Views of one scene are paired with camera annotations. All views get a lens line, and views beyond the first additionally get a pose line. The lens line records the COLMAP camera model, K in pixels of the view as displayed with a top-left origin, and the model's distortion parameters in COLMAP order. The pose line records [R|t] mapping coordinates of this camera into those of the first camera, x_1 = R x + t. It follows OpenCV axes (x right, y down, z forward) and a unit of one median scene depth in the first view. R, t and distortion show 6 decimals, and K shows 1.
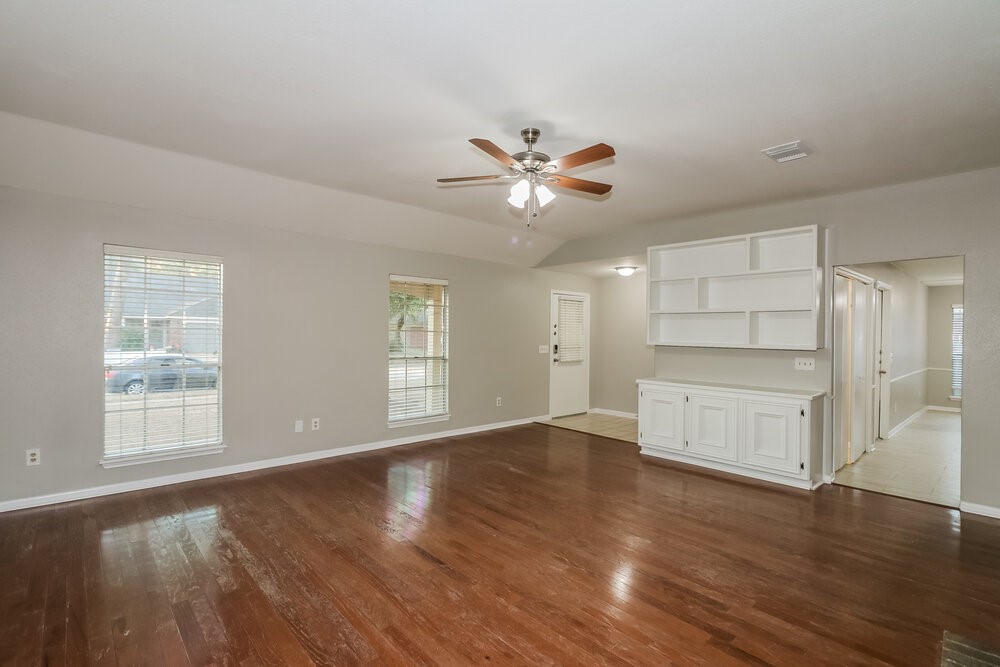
lens RADIAL K [[466.1, 0, 502.3], [0, 466.1, 331.3], [0, 0, 1]] dist [0.000554, -0.000832]
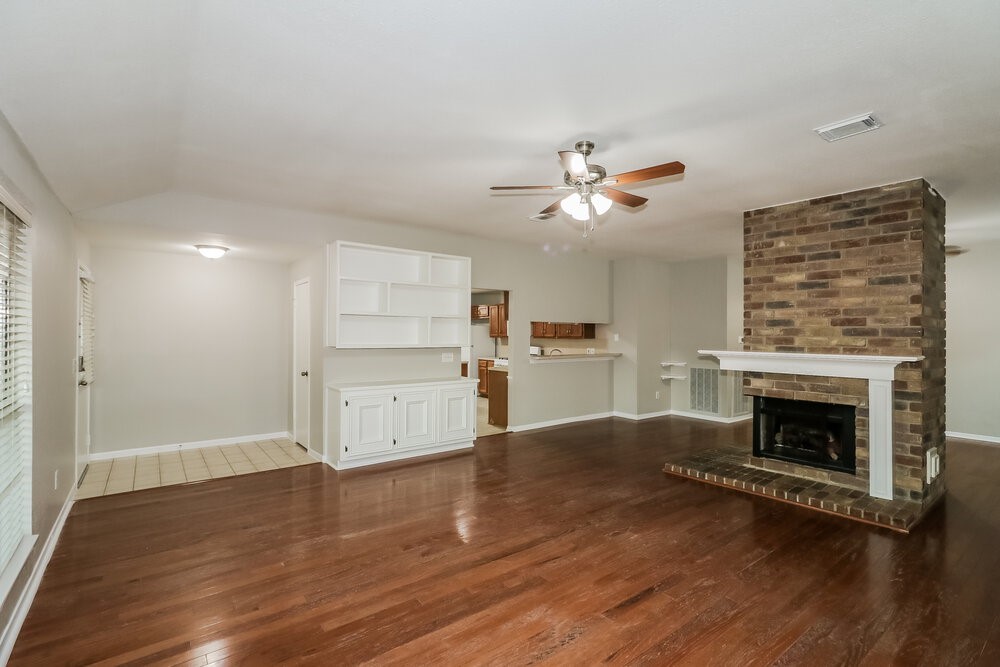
lens RADIAL K [[466.1, 0, 484.5], [0, 466.1, 323.7], [0, 0, 1]] dist [0.000554, -0.000832]
pose [[0.103112, 0.012350, 0.994593, -0.664472], [-0.006686, 0.999909, -0.011723, -0.011928], [-0.994647, -0.005441, 0.103185, 0.749677]]
